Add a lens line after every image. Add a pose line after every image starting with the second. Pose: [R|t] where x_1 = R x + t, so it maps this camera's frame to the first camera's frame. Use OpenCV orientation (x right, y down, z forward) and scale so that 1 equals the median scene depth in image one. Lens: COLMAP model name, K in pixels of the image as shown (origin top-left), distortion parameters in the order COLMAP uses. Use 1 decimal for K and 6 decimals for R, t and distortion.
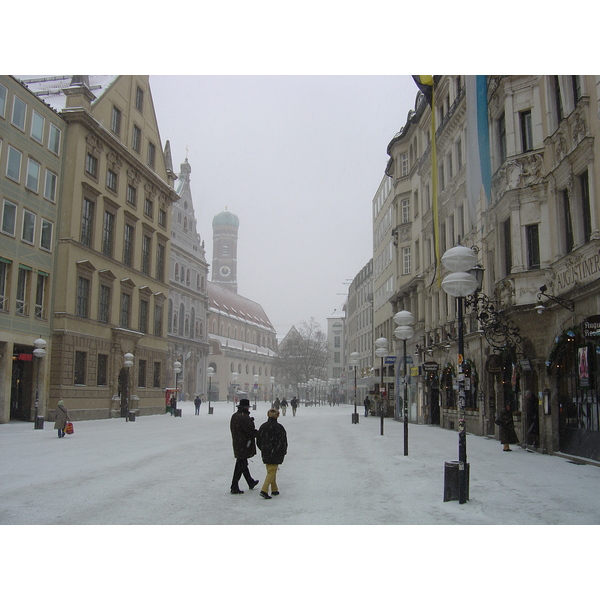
lens RADIAL K [[652.2, 0, 299.8], [0, 652.2, 299.2], [0, 0, 1]] dist [-0.004632, -0.003666]
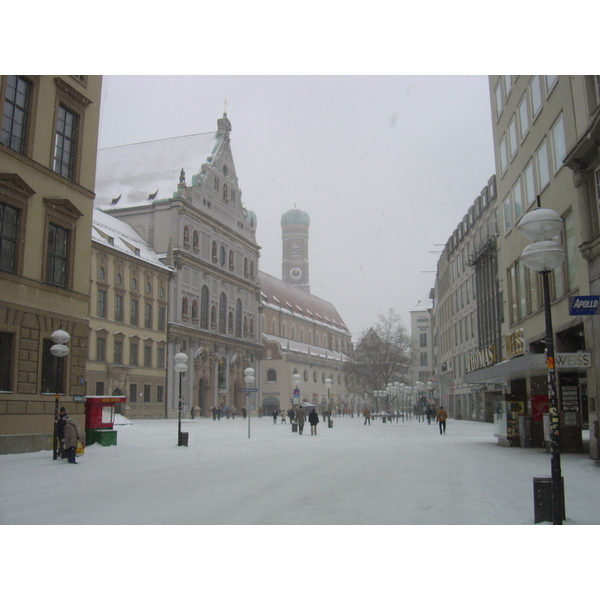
lens RADIAL K [[679.9, 0, 300.0], [0, 679.9, 300.0], [0, 0, 1]] dist [-0.167857, 0.002132]
pose [[0.992557, -0.033738, -0.117017, 0.005487], [0.032401, 0.999386, -0.013314, 0.023192], [0.117394, 0.009424, 0.993041, 0.155926]]
